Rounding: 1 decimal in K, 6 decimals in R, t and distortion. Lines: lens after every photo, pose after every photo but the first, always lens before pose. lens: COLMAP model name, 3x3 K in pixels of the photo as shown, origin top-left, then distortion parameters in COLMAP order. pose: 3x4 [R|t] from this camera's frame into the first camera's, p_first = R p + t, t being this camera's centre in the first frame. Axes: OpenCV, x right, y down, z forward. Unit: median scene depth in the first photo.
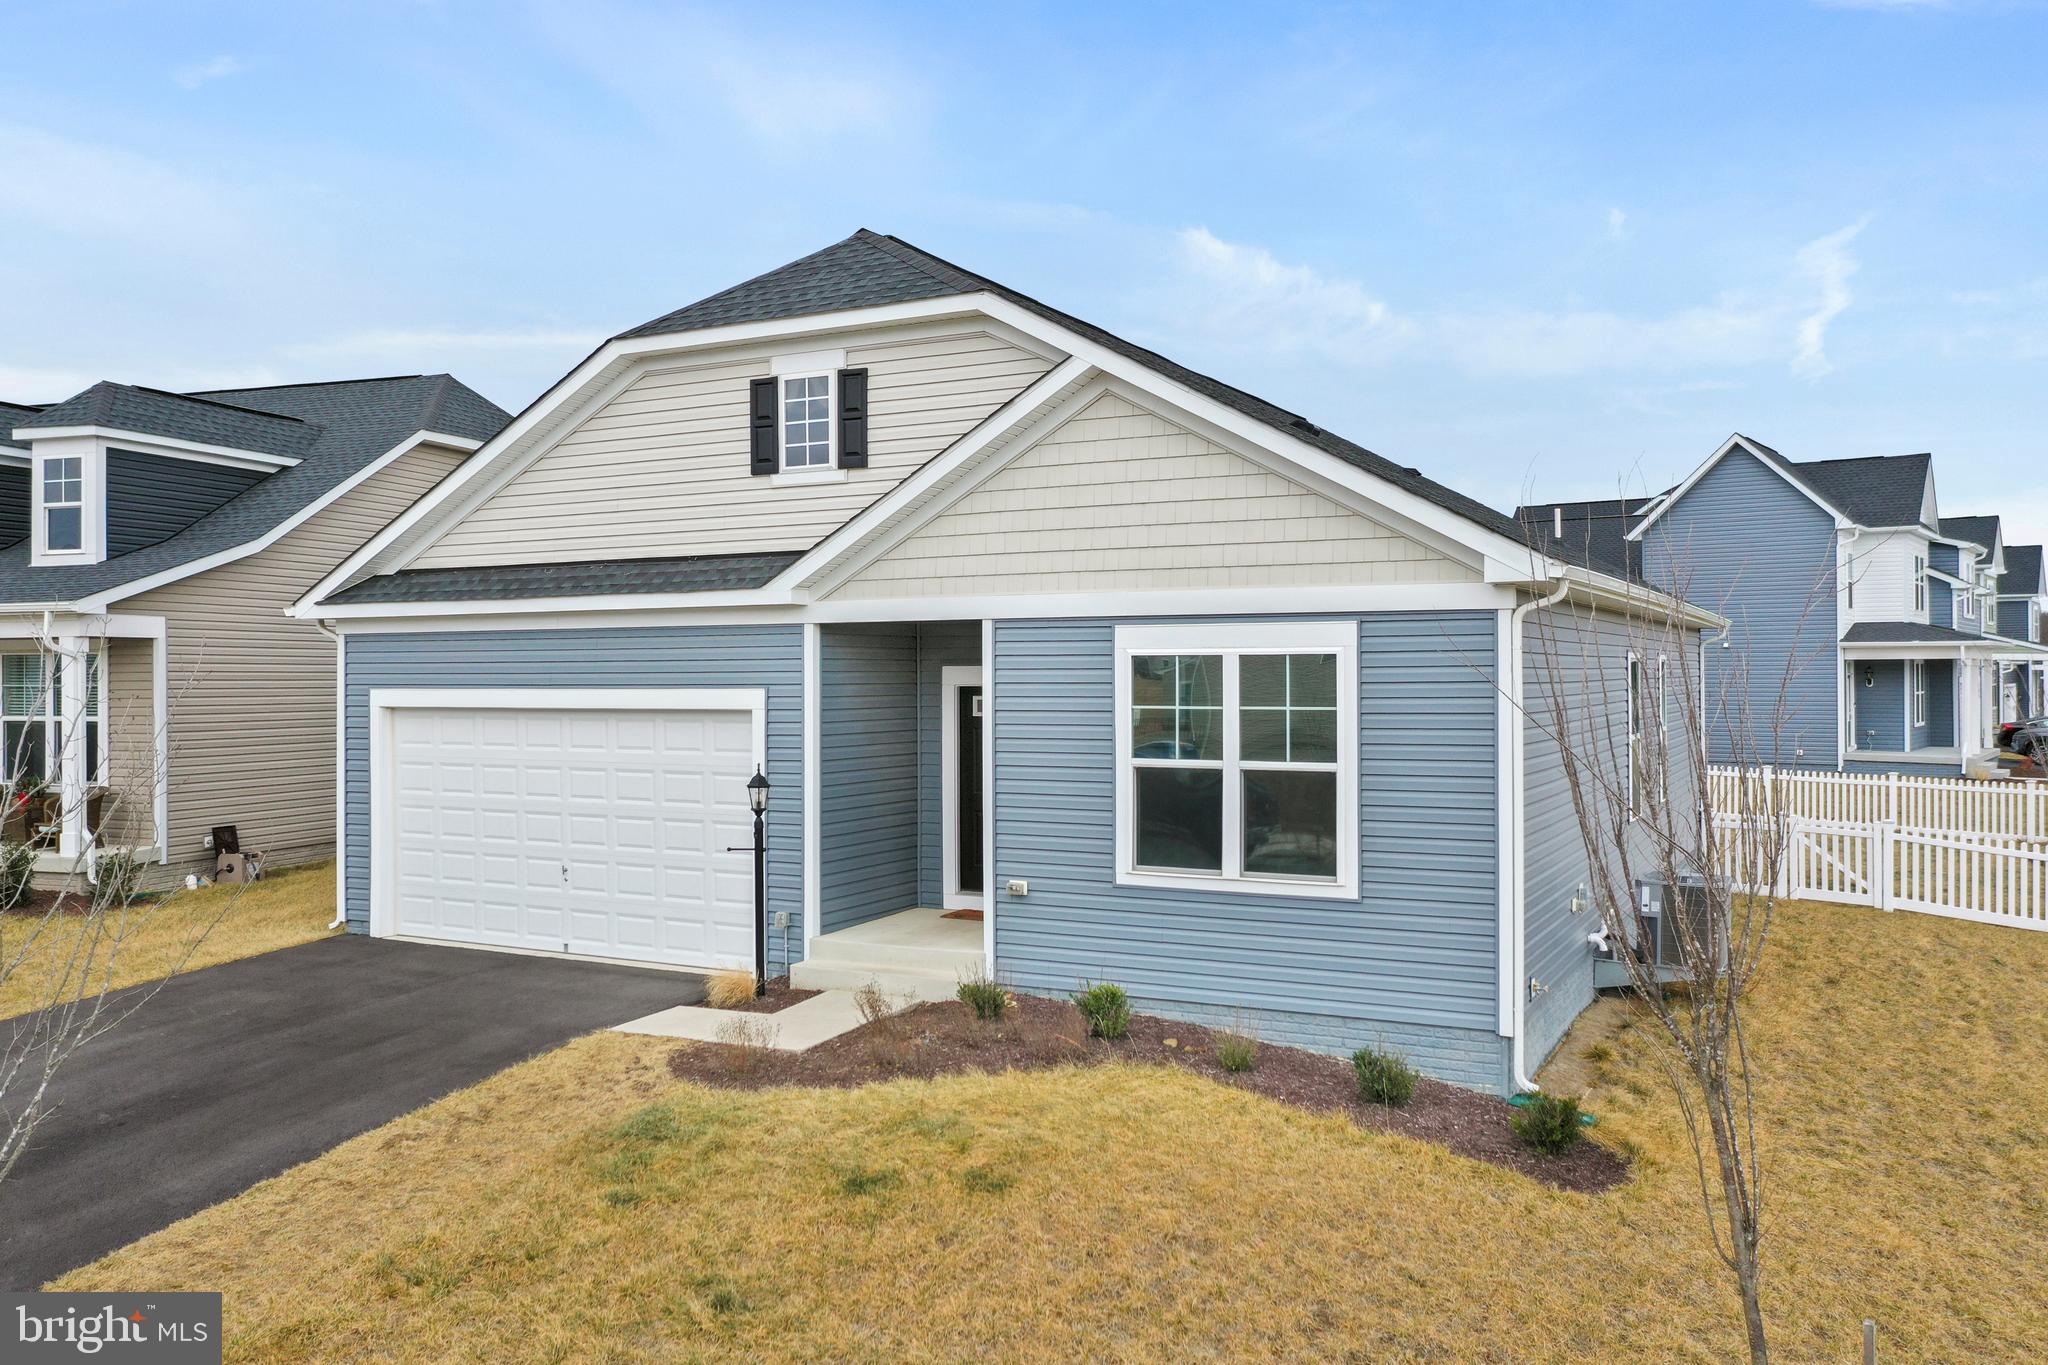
lens RADIAL K [[1651.3, 0, 987.1], [0, 1651.3, 638.4], [0, 0, 1]] dist [-0.006143, -0.020582]
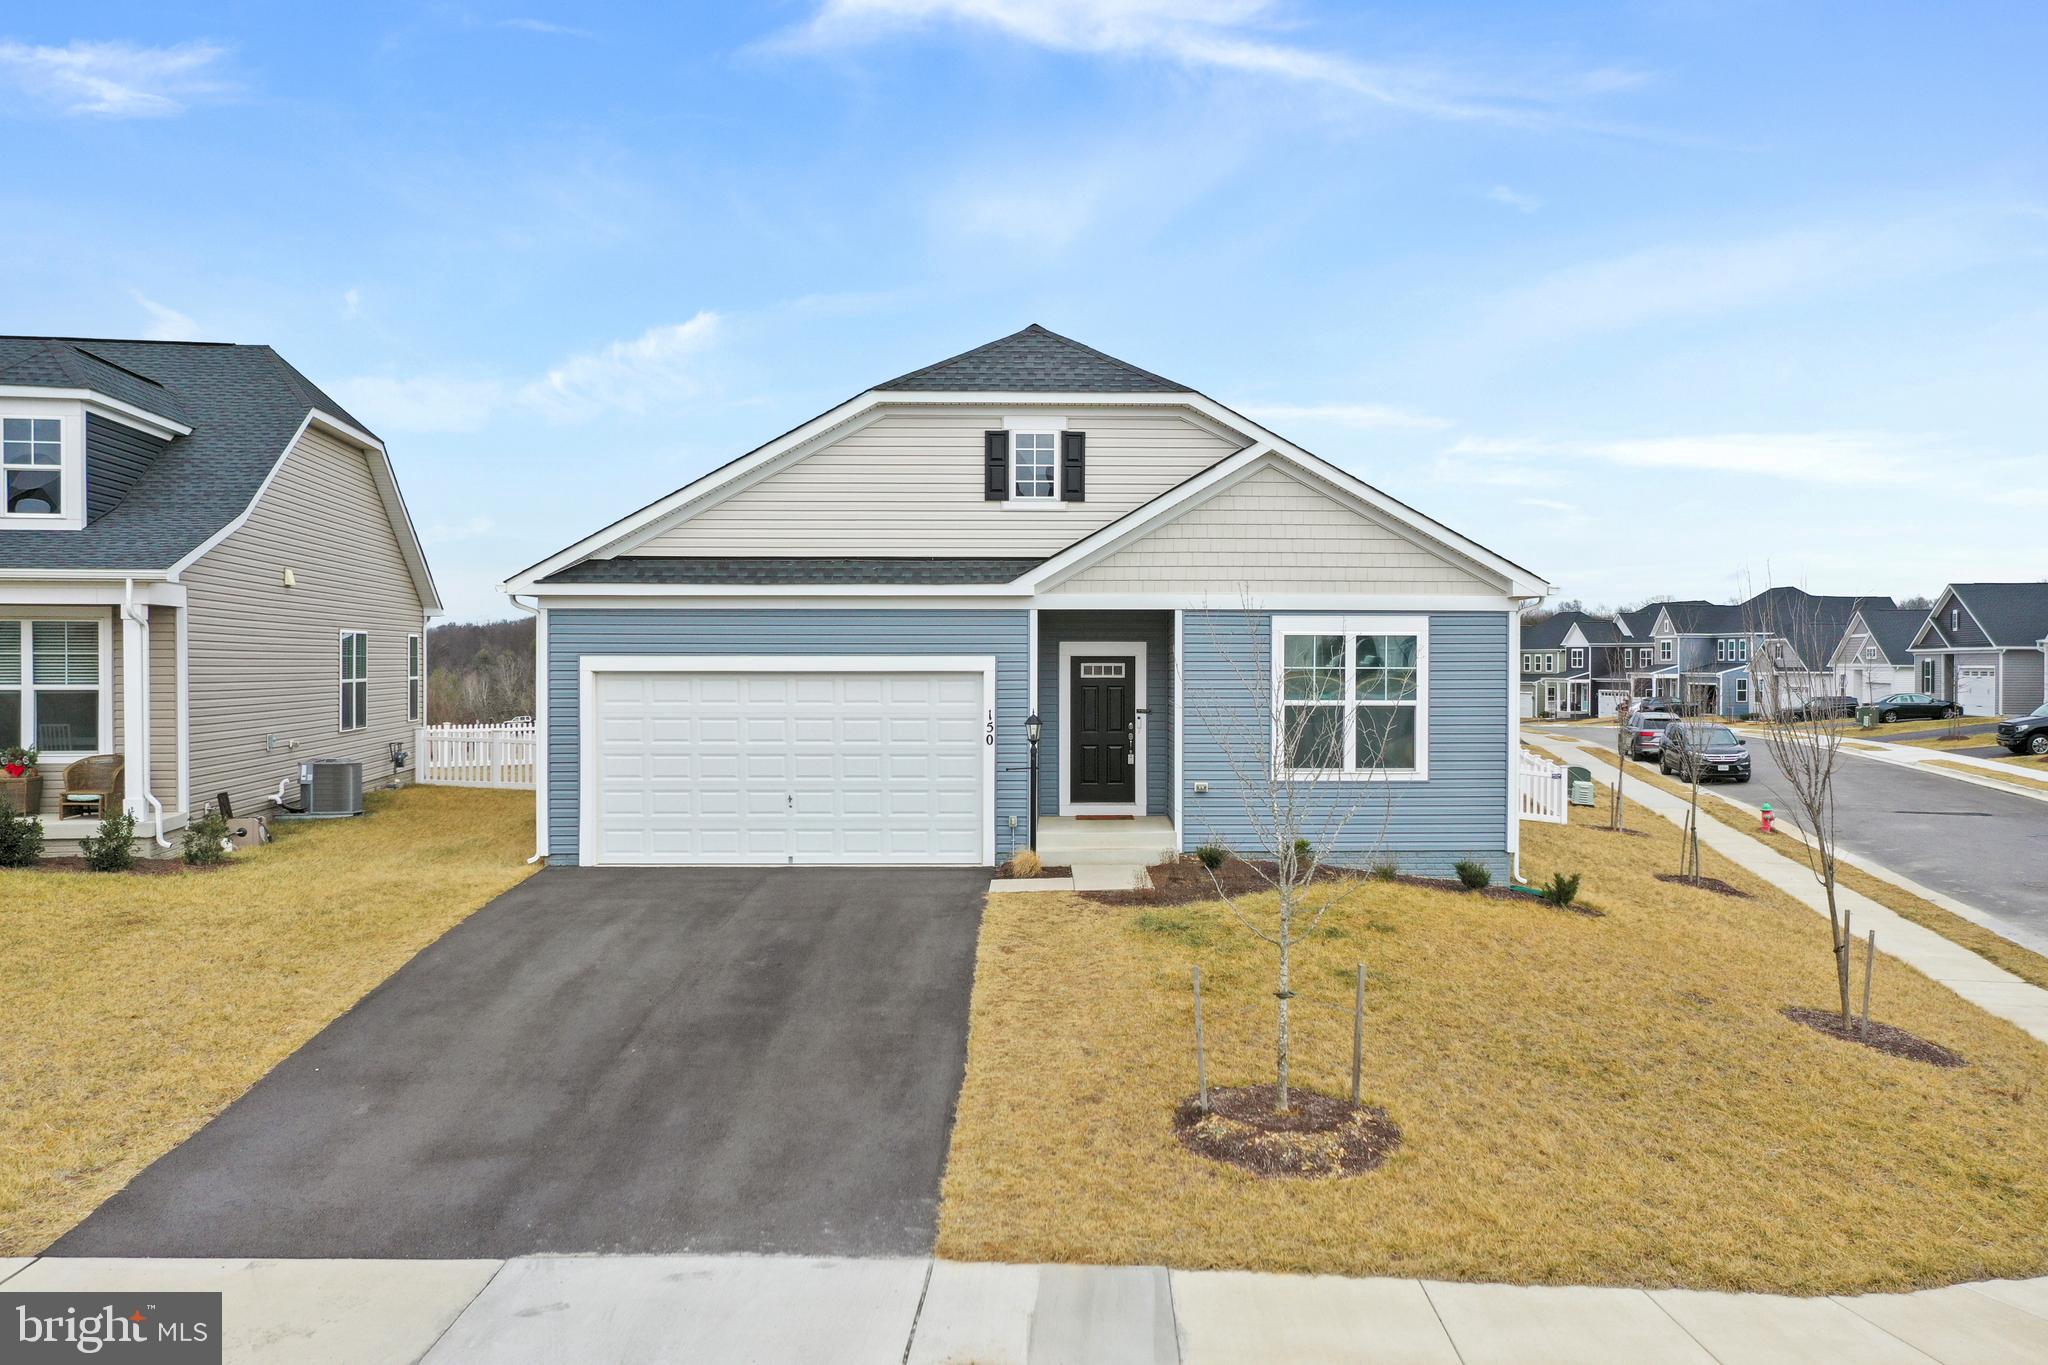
lens RADIAL K [[1651.3, 0, 1187.1], [0, 1651.3, 633.3], [0, 0, 1]] dist [-0.006143, -0.020582]
pose [[0.857407, 0.014174, 0.514445, -0.730896], [-0.015895, 0.999873, -0.001058, 0.010819], [-0.514394, -0.007270, 0.857523, -0.273605]]
